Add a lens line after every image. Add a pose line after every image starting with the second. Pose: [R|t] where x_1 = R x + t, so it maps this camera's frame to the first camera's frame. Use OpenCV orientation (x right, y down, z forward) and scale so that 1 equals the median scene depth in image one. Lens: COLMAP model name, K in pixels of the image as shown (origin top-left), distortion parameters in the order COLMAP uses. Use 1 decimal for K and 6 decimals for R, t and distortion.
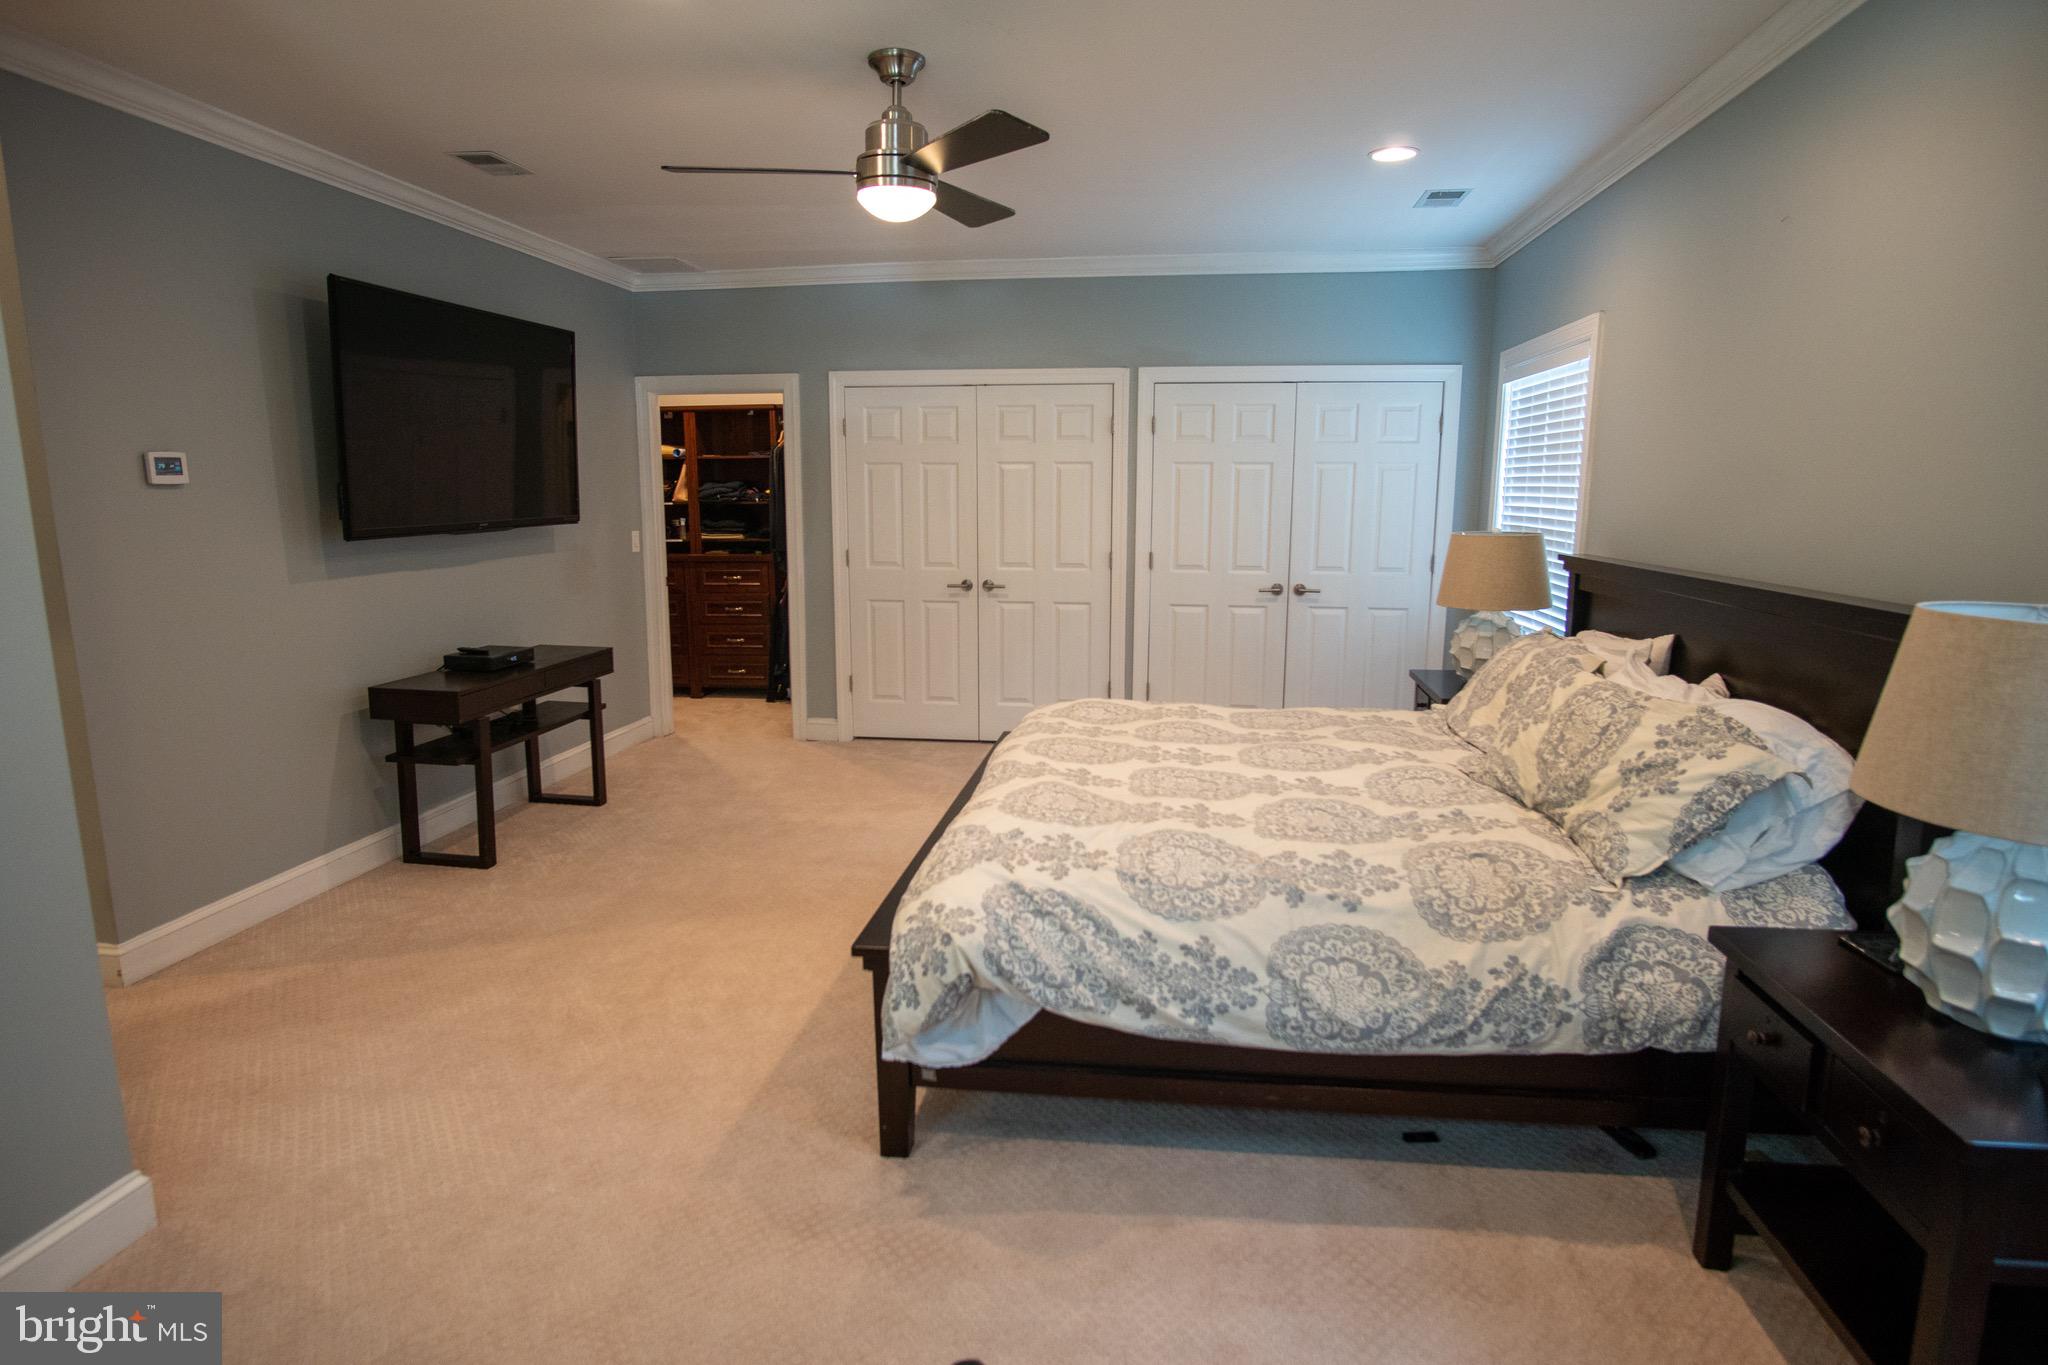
lens RADIAL K [[1103.2, 0, 1021.2], [0, 1103.2, 686.3], [0, 0, 1]] dist [-0.033188, 0.006934]
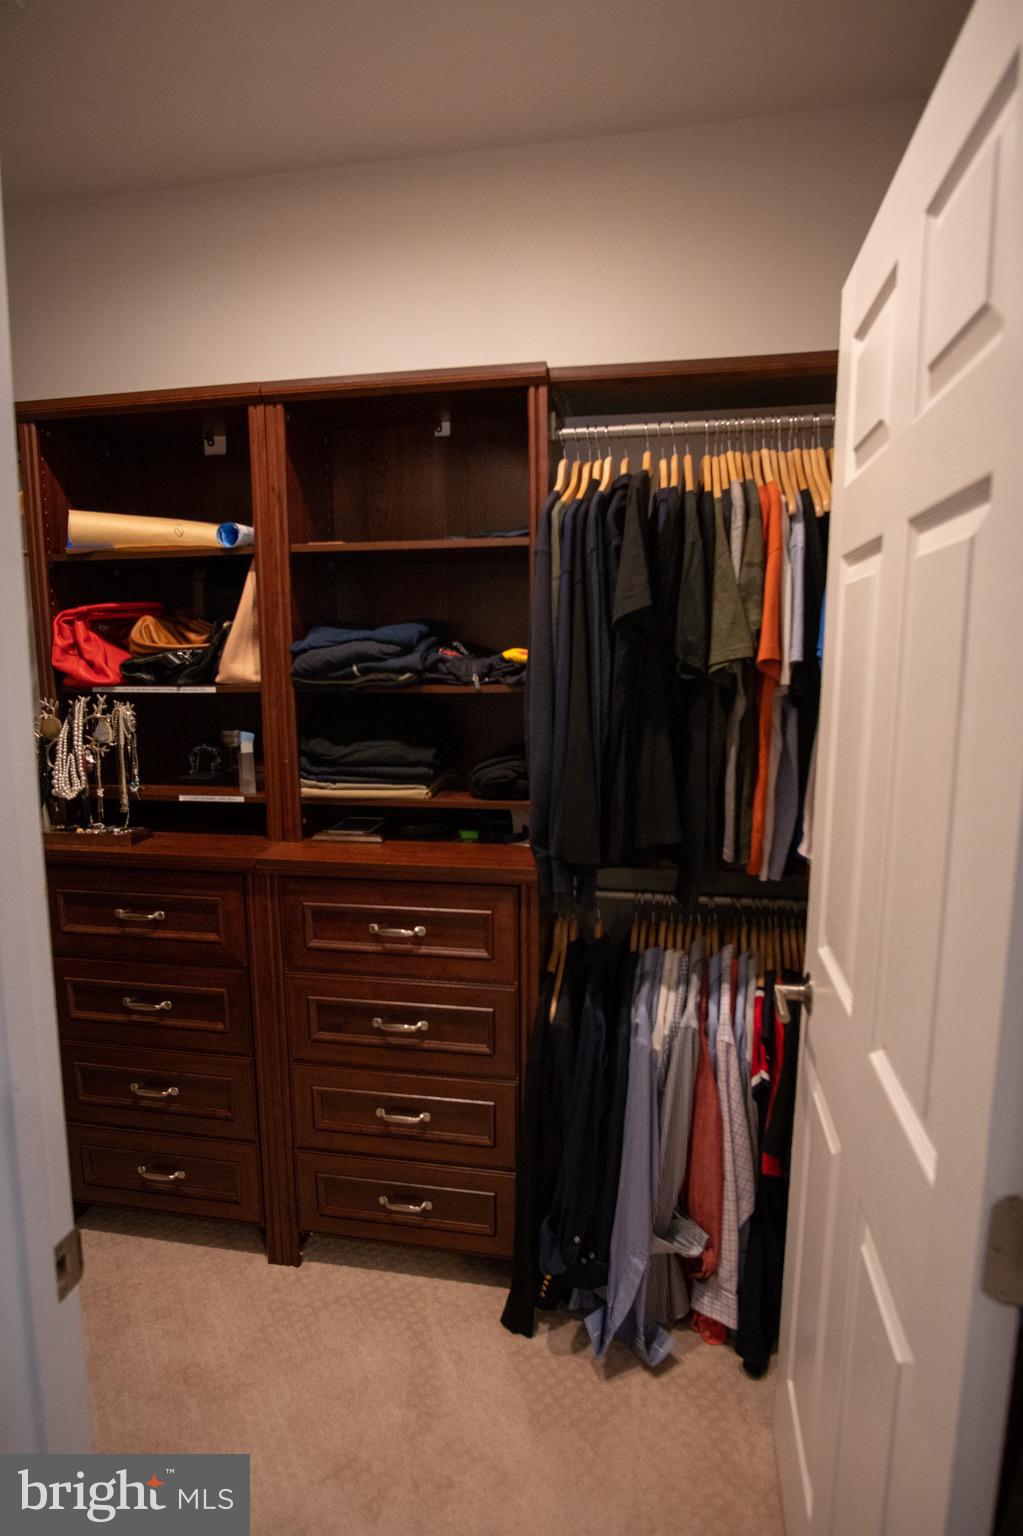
lens RADIAL K [[827.4, 0, 508.5], [0, 827.4, 765.7], [0, 0, 1]] dist [-0.033188, 0.006934]
pose [[0.999524, 0.002117, -0.030776, -0.221819], [-0.003193, 0.999384, -0.034950, -0.135536], [0.030683, 0.035032, 0.998915, 0.757482]]
